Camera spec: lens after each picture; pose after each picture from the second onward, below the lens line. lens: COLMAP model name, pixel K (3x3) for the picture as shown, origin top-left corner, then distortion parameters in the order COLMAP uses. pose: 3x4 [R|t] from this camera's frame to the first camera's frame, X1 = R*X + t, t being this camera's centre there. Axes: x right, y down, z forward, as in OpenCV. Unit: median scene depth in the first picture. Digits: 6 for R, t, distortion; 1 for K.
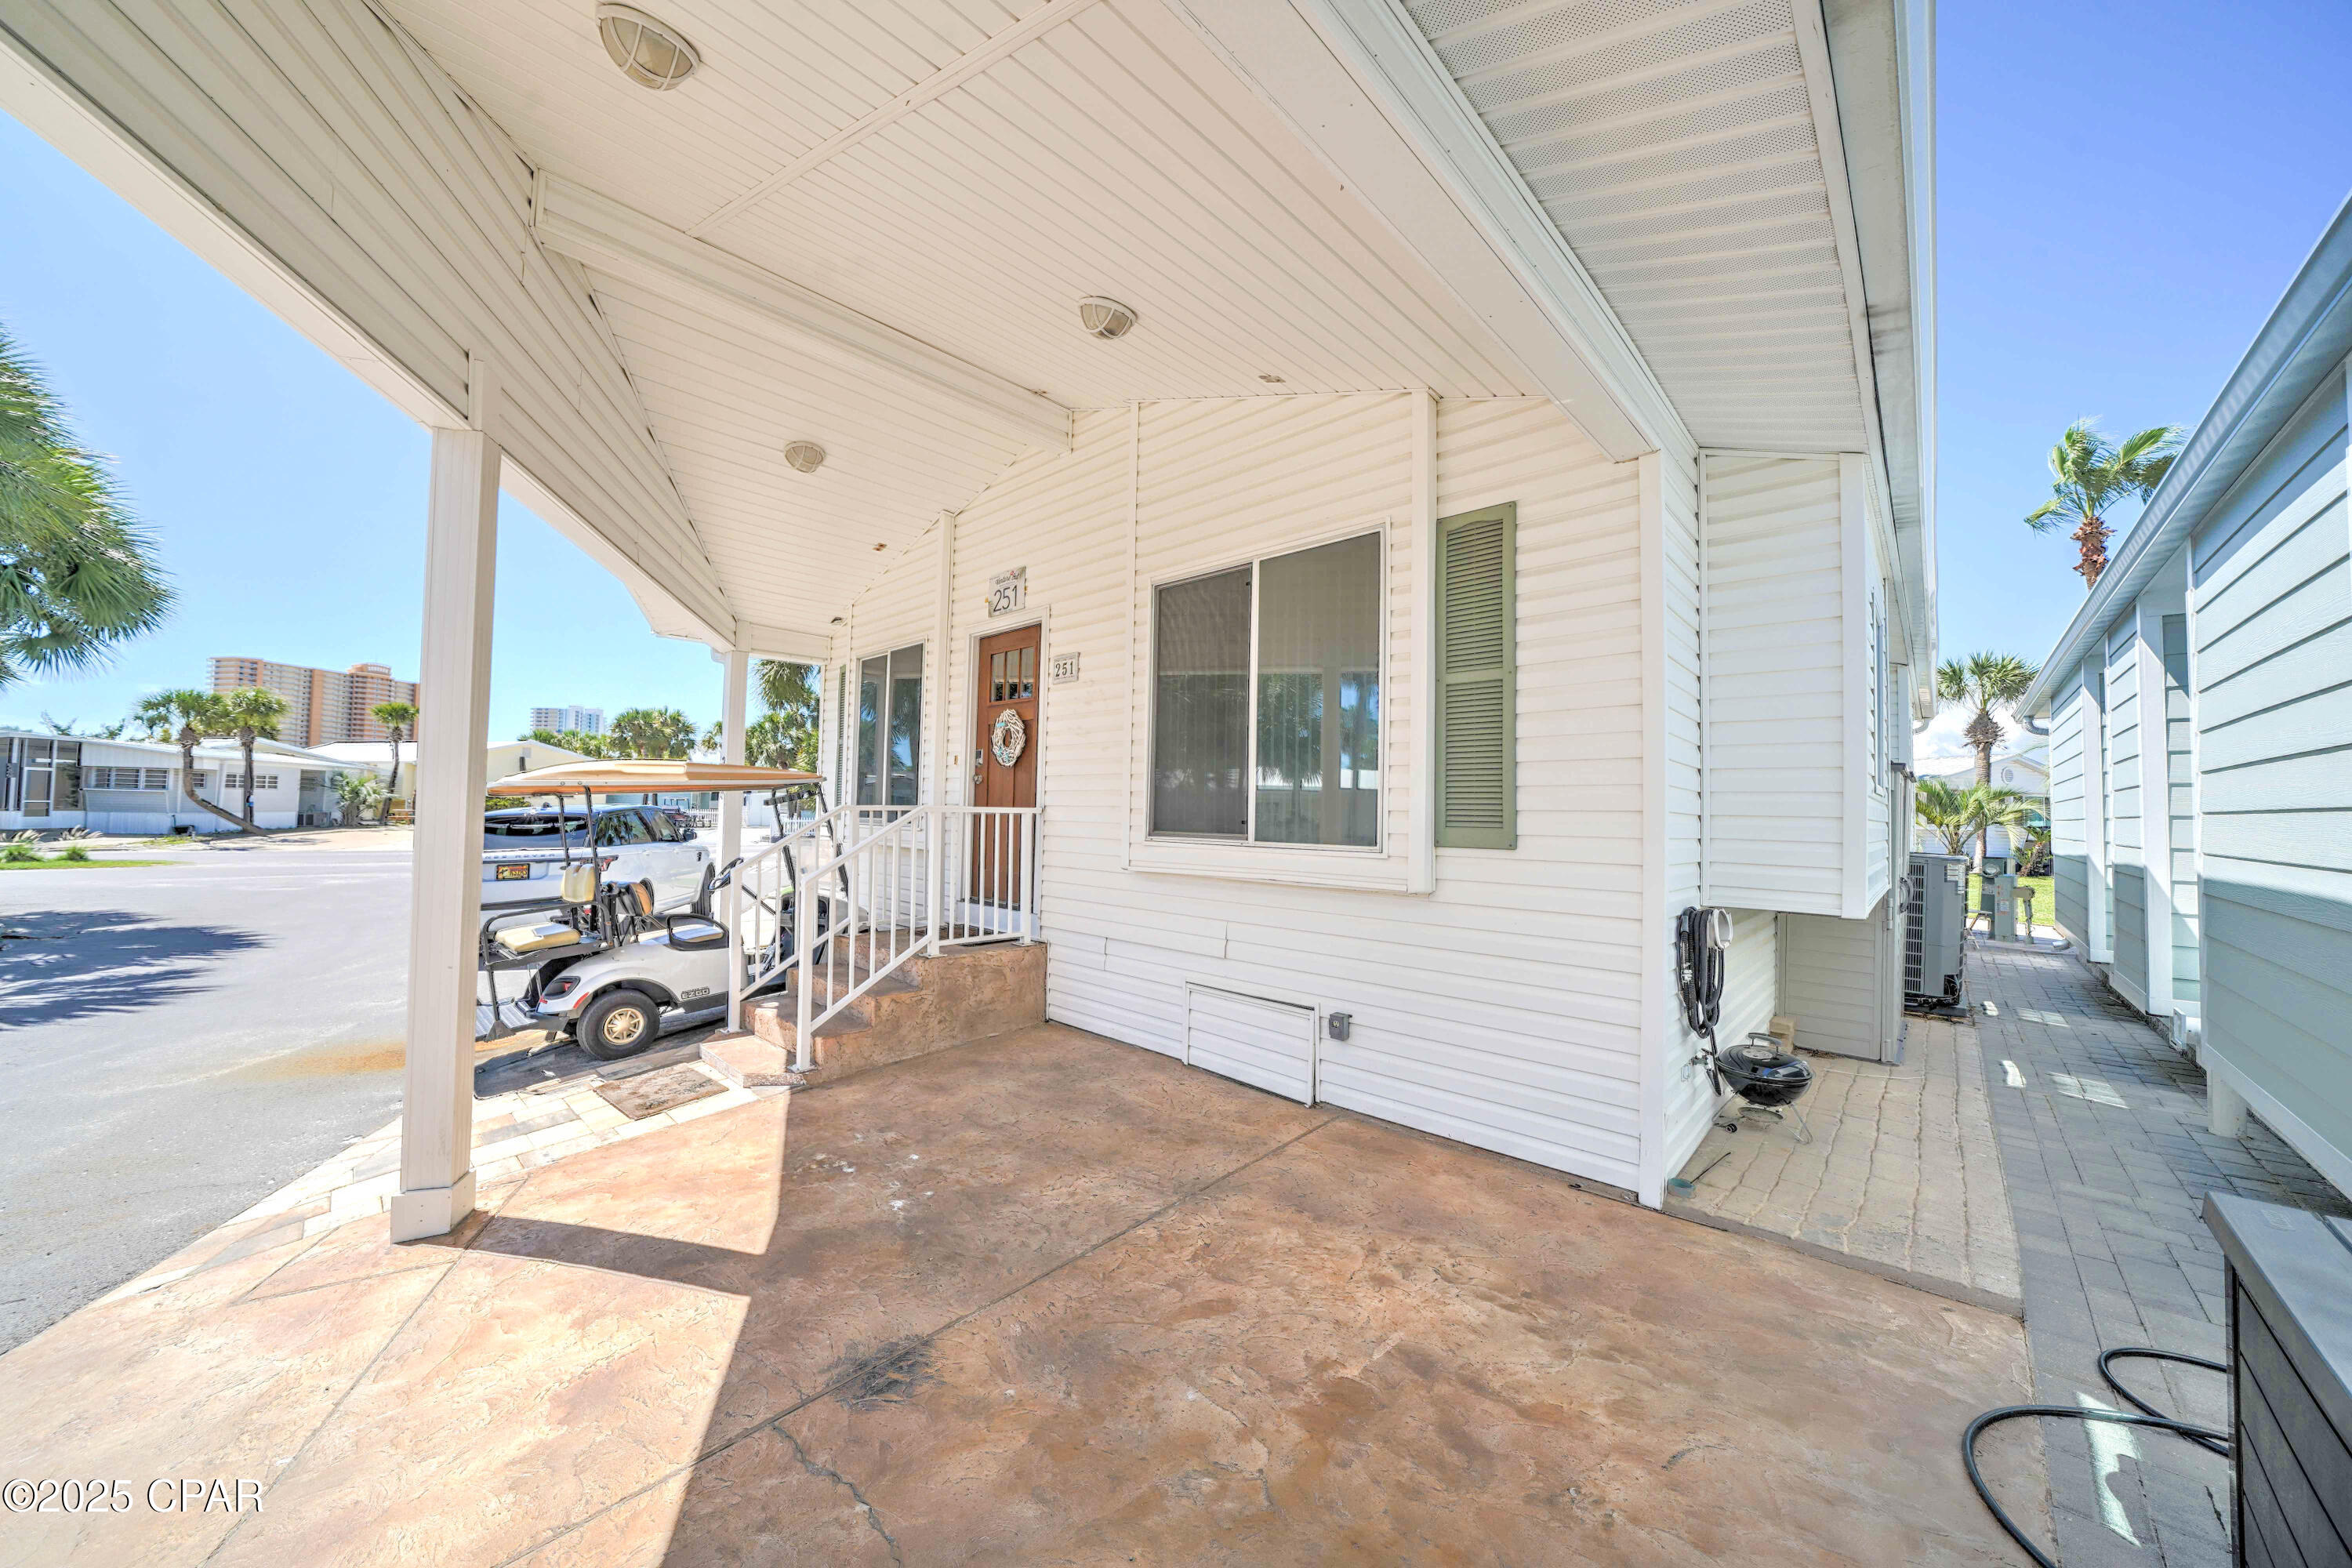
lens RADIAL K [[811.6, 0, 1144.3], [0, 811.6, 783.0], [0, 0, 1]] dist [-0.018451, 0.000347]
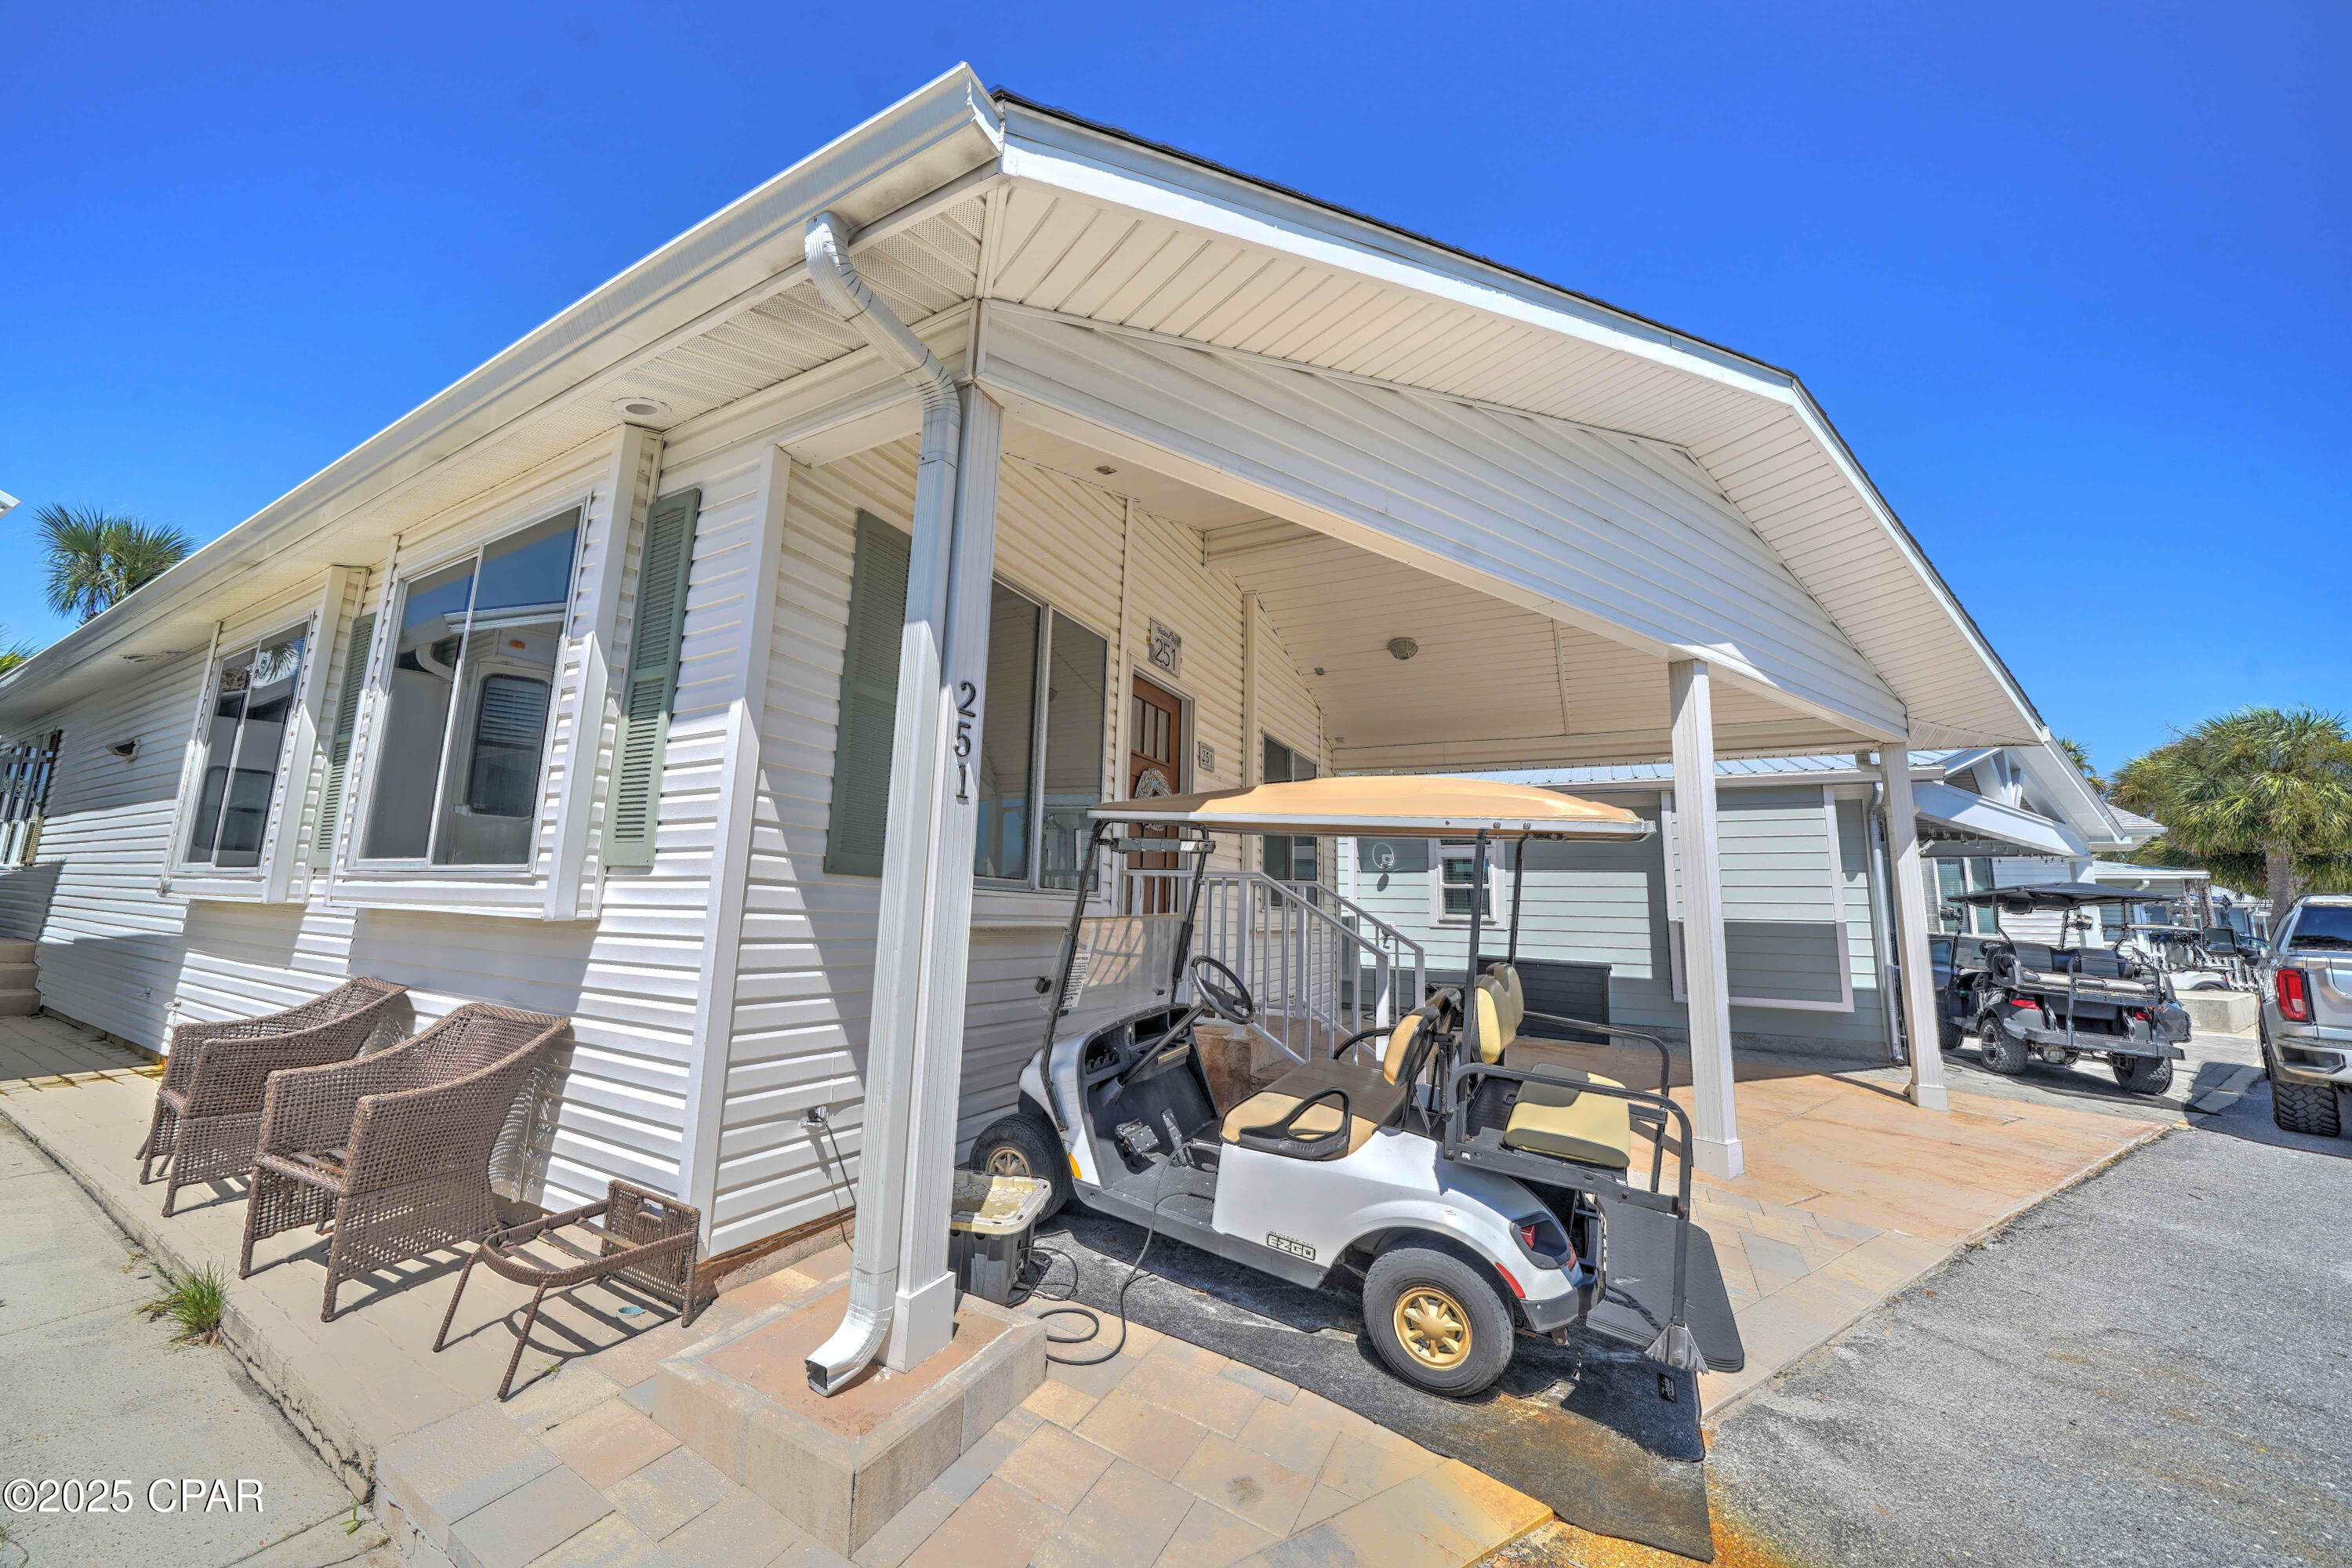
lens RADIAL K [[811.6, 0, 1177.9], [0, 811.6, 782.8], [0, 0, 1]] dist [-0.018451, 0.000347]
pose [[-0.293295, 0.125472, 0.947752, -1.714042], [-0.070418, 0.985822, -0.152304, 0.102397], [-0.953425, -0.111409, -0.280301, 2.010404]]
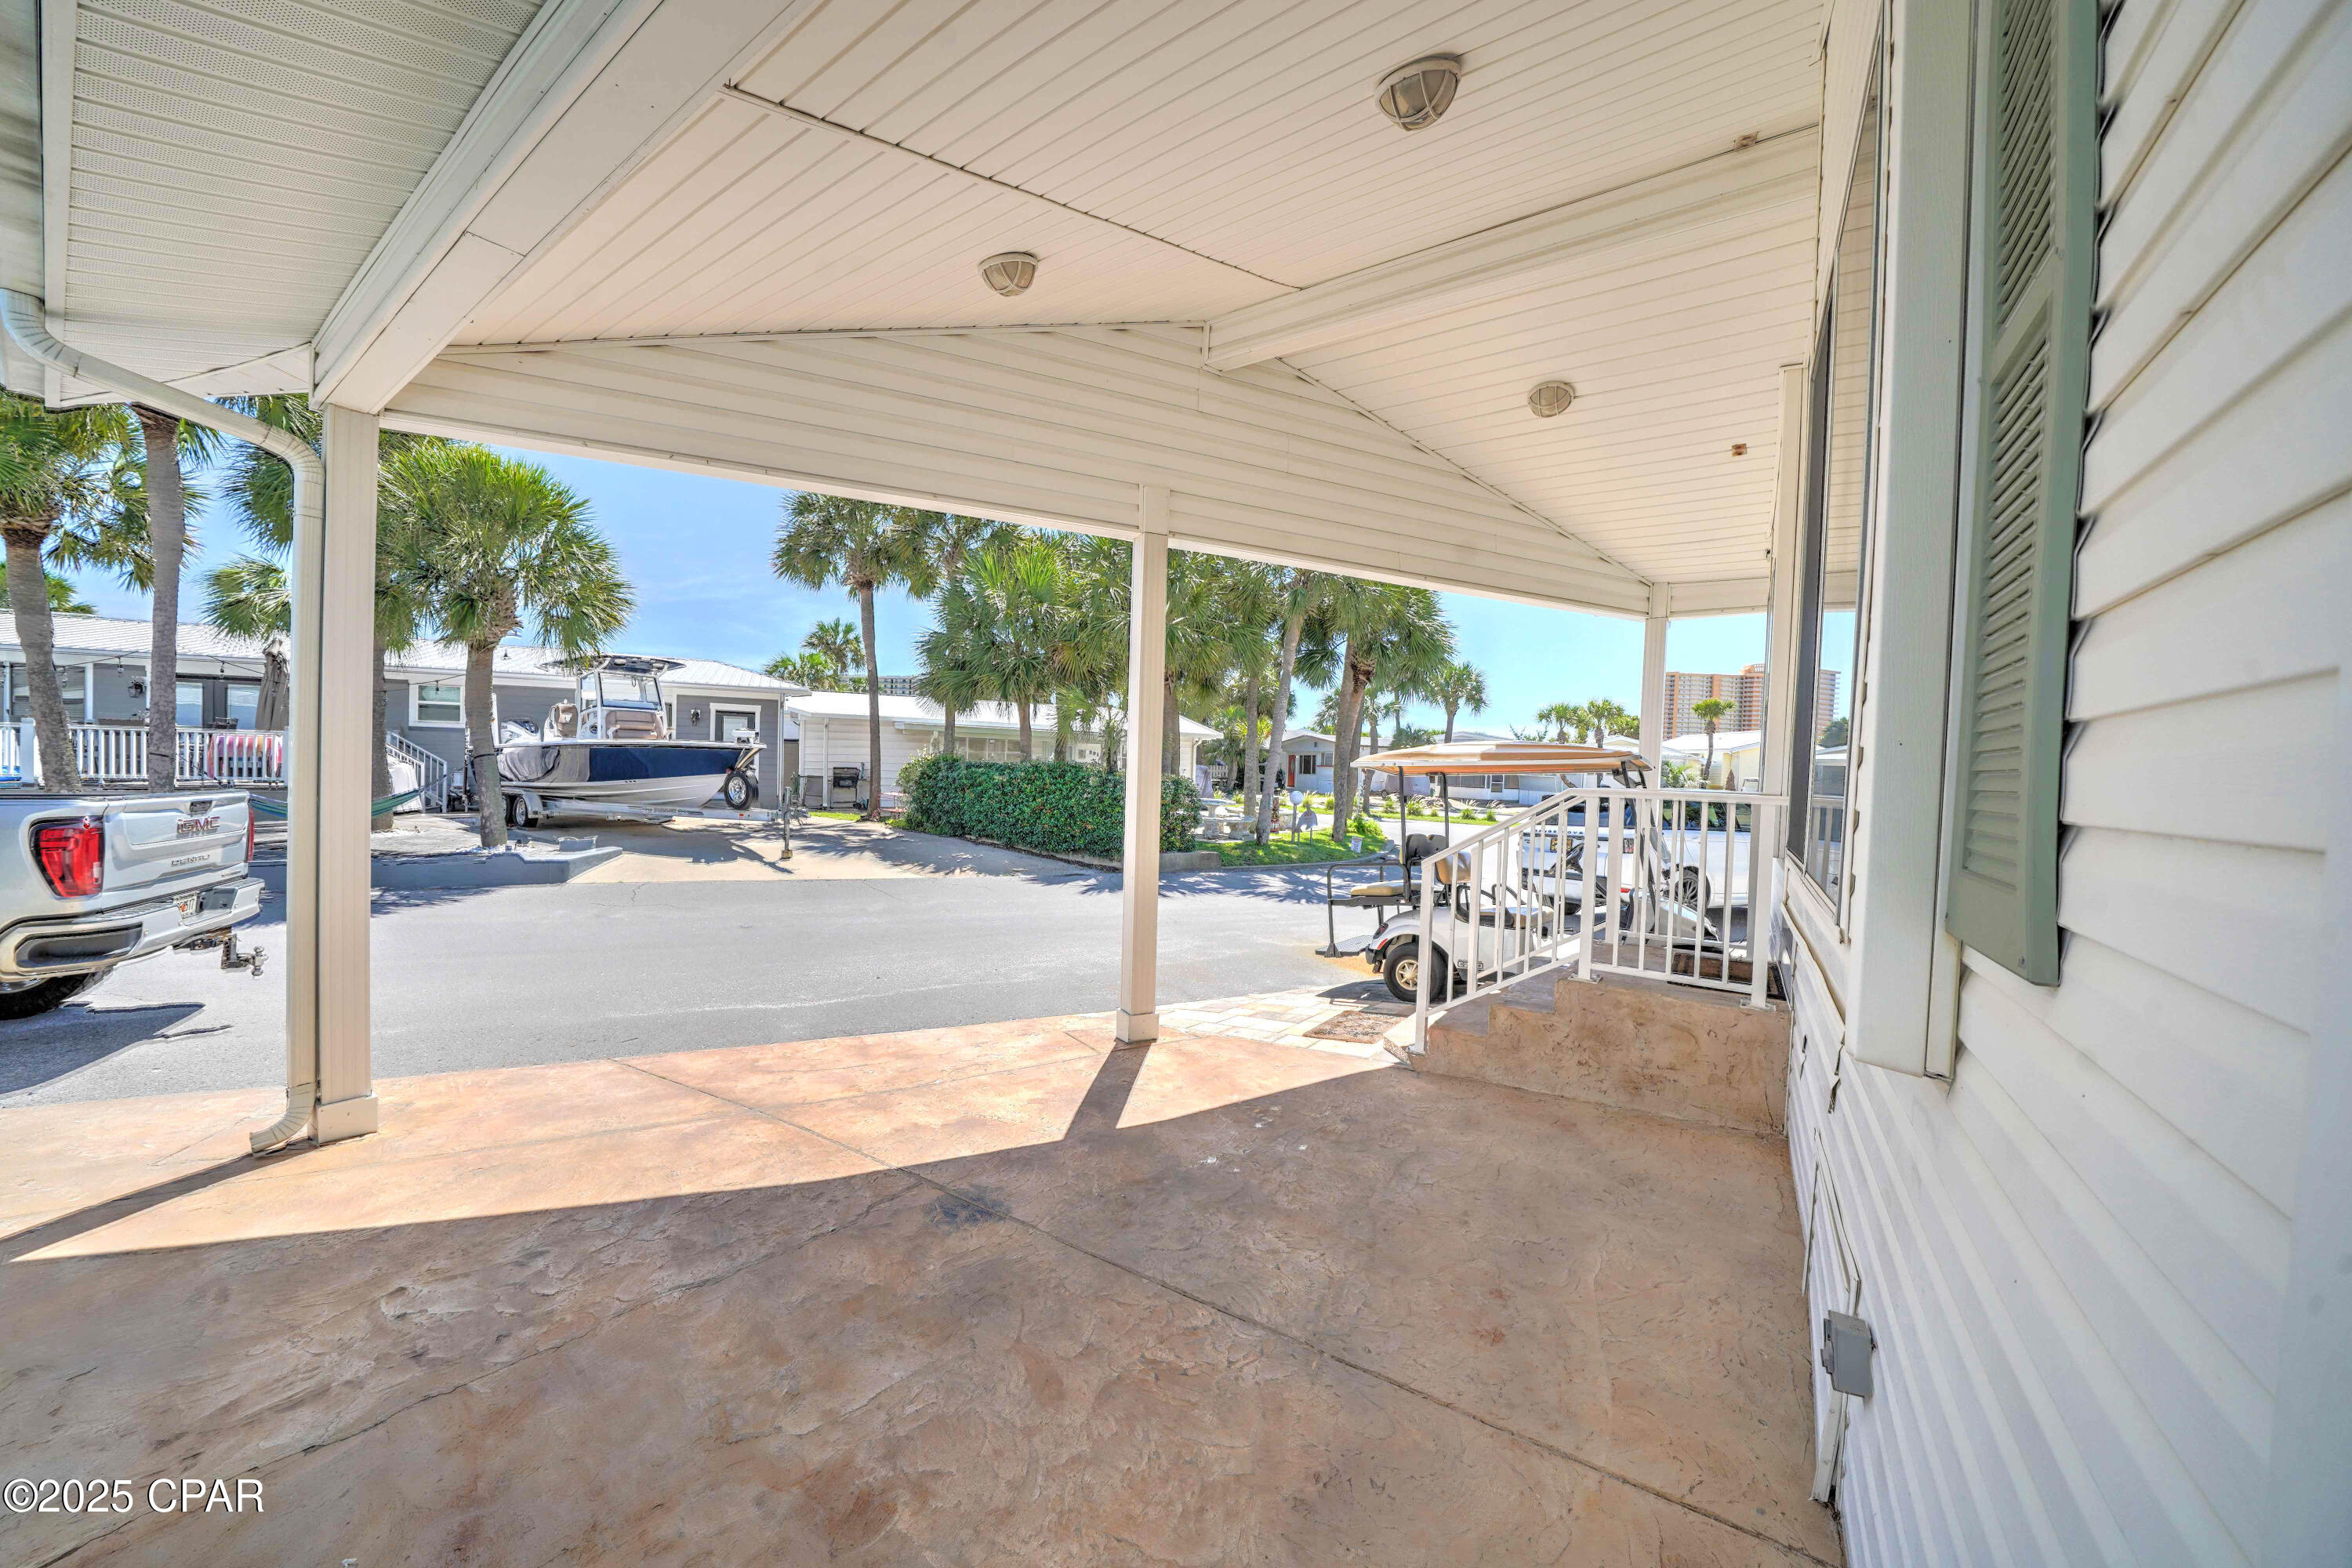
lens RADIAL K [[811.6, 0, 1174.0], [0, 811.6, 780.8], [0, 0, 1]] dist [-0.018451, 0.000347]
pose [[0.178545, 0.010943, -0.983871, 0.565549], [0.001968, 0.999932, 0.011478, 0.015081], [0.983930, -0.003986, 0.178511, 0.611843]]
